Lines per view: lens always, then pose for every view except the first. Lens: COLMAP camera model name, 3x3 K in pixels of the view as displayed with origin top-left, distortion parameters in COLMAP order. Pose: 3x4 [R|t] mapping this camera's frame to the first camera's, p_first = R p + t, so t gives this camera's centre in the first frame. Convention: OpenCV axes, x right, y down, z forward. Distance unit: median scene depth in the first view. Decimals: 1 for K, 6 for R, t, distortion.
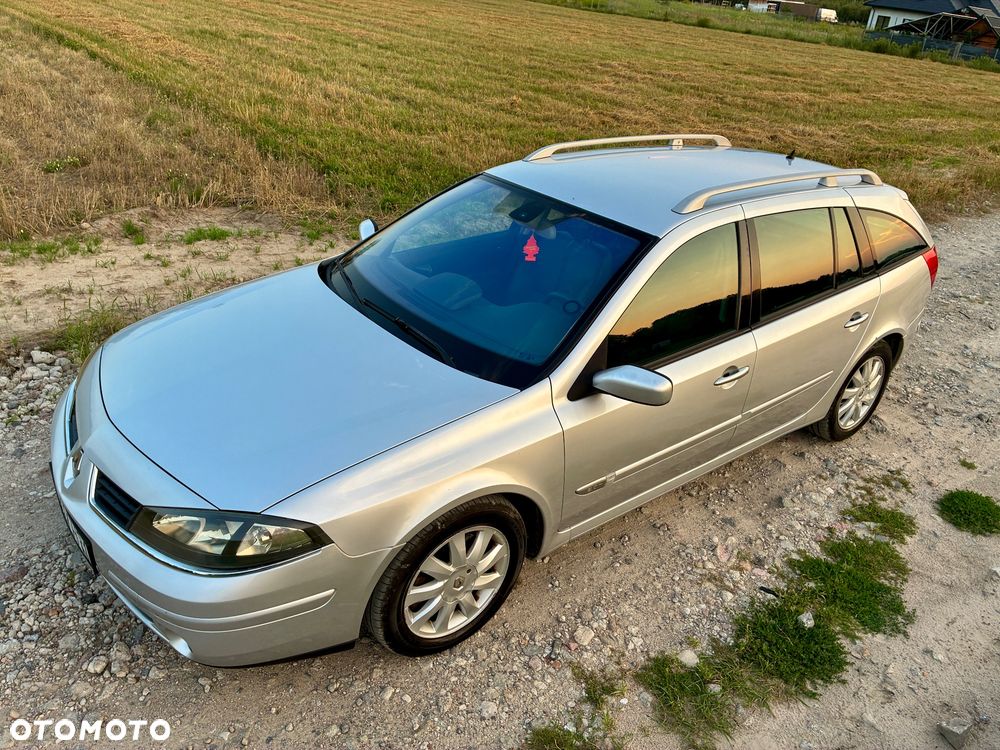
lens RADIAL K [[757.8, 0, 506.1], [0, 757.8, 372.4], [0, 0, 1]] dist [0.067437, -0.091670]
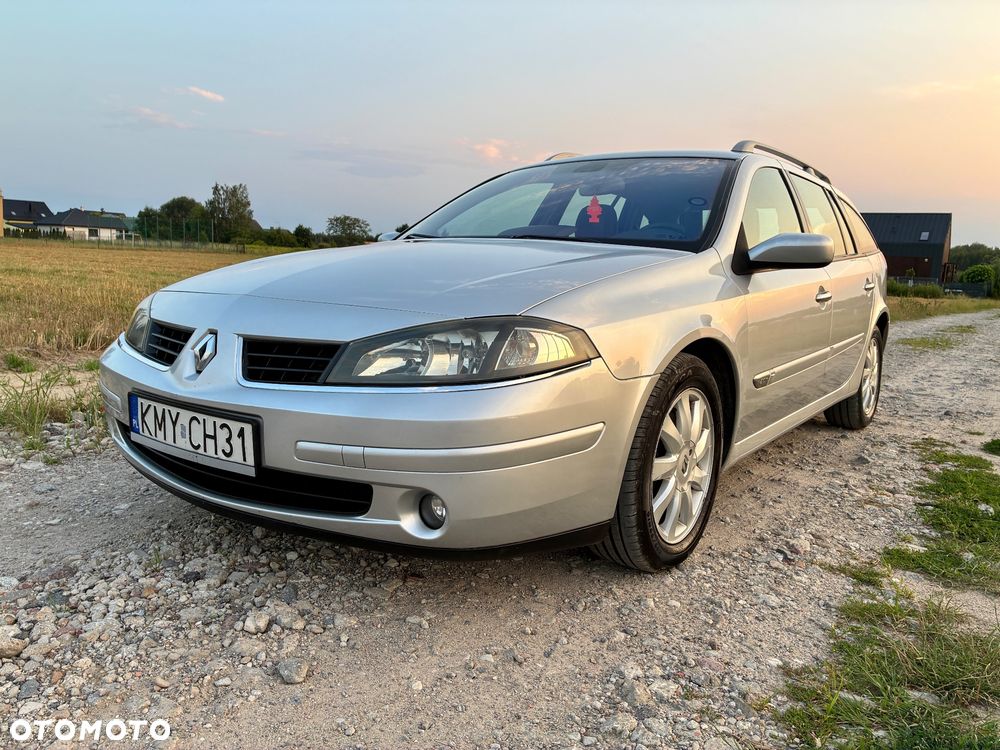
lens RADIAL K [[757.8, 0, 506.1], [0, 757.8, 372.4], [0, 0, 1]] dist [0.067437, -0.091670]
pose [[0.960962, -0.092425, 0.260788, -0.441433], [0.169058, 0.942283, -0.289001, 0.376047], [-0.219025, 0.321807, 0.921123, 0.240616]]
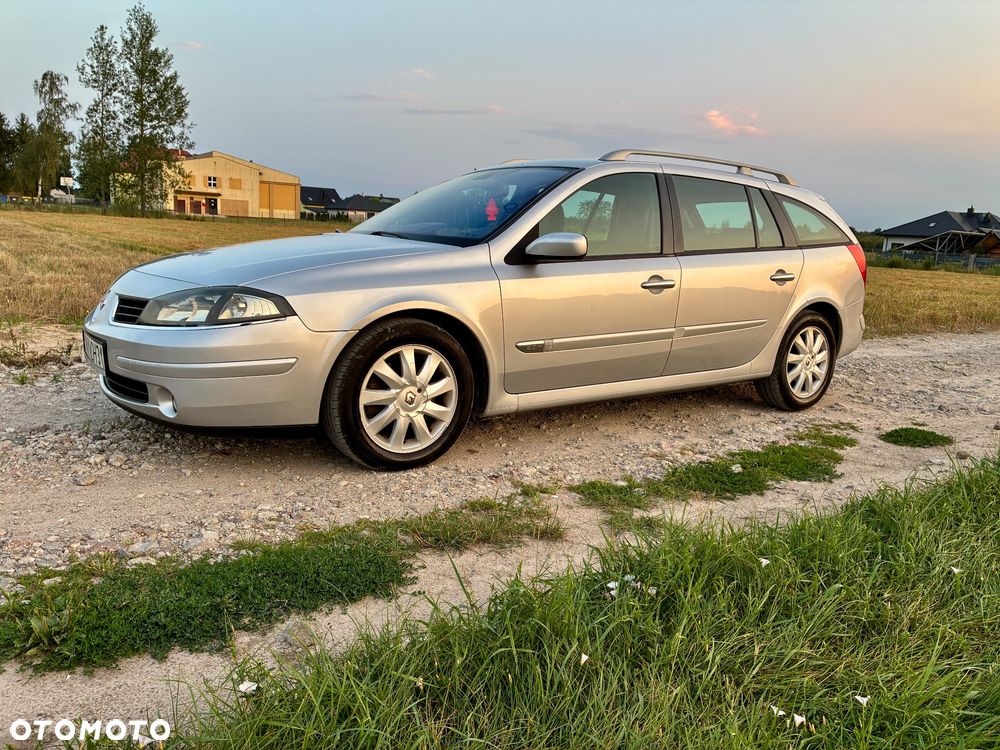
lens RADIAL K [[762.9, 0, 515.6], [0, 762.9, 380.1], [0, 0, 1]] dist [0.024650, -0.002093]
pose [[0.998165, -0.036264, -0.048501, 0.152812], [0.020794, 0.957428, -0.287922, 0.570734], [0.056877, 0.286385, 0.956425, -0.110947]]
